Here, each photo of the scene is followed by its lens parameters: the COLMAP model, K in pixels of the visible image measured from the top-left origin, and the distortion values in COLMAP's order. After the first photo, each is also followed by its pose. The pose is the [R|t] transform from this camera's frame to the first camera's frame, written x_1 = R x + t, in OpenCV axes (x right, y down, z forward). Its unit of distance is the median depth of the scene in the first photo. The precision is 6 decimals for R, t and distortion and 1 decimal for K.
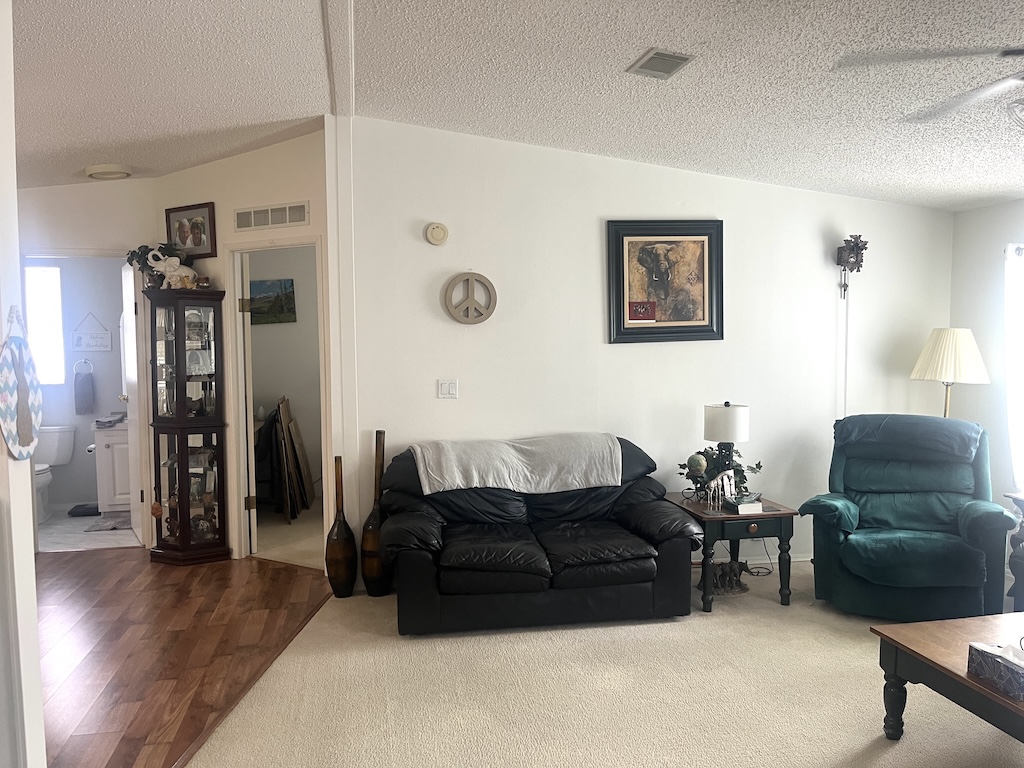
lens RADIAL K [[765.5, 0, 510.6], [0, 765.5, 394.2], [0, 0, 1]] dist [0.043159, -0.069634]
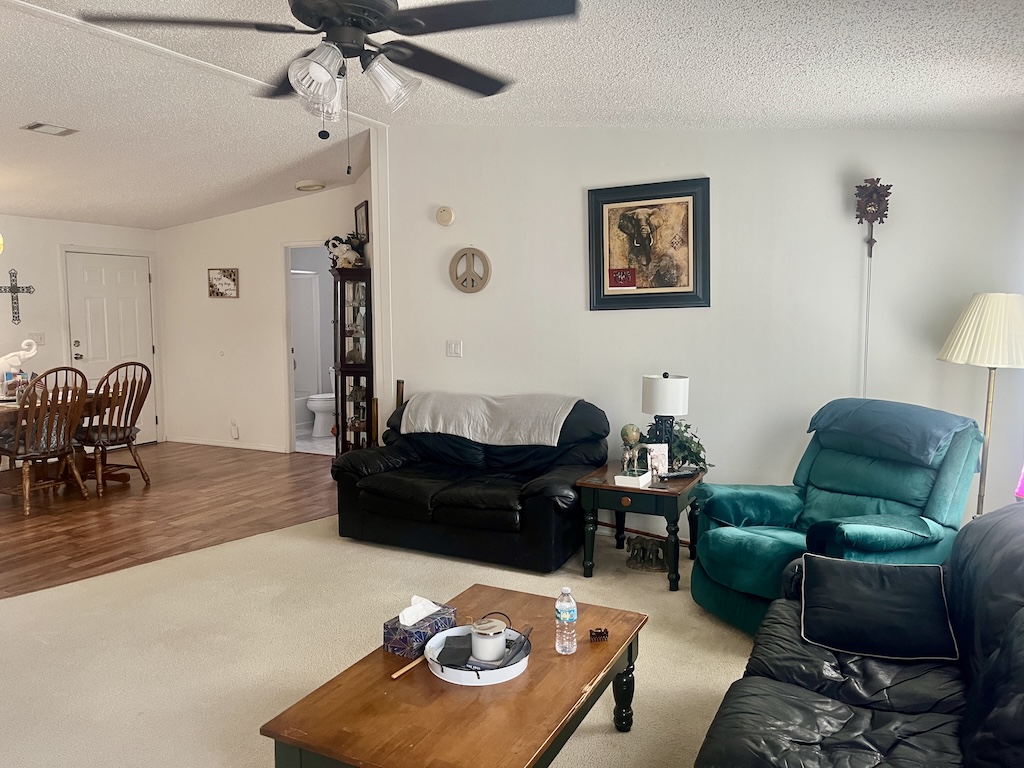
lens RADIAL K [[776.3, 0, 535.2], [0, 776.3, 383.0], [0, 0, 1]] dist [0.038747, -0.065515]
pose [[0.791240, 0.062325, -0.608322, 0.707057], [-0.042364, 0.997989, 0.047145, -0.015234], [0.610037, -0.011532, 0.792289, 0.130208]]
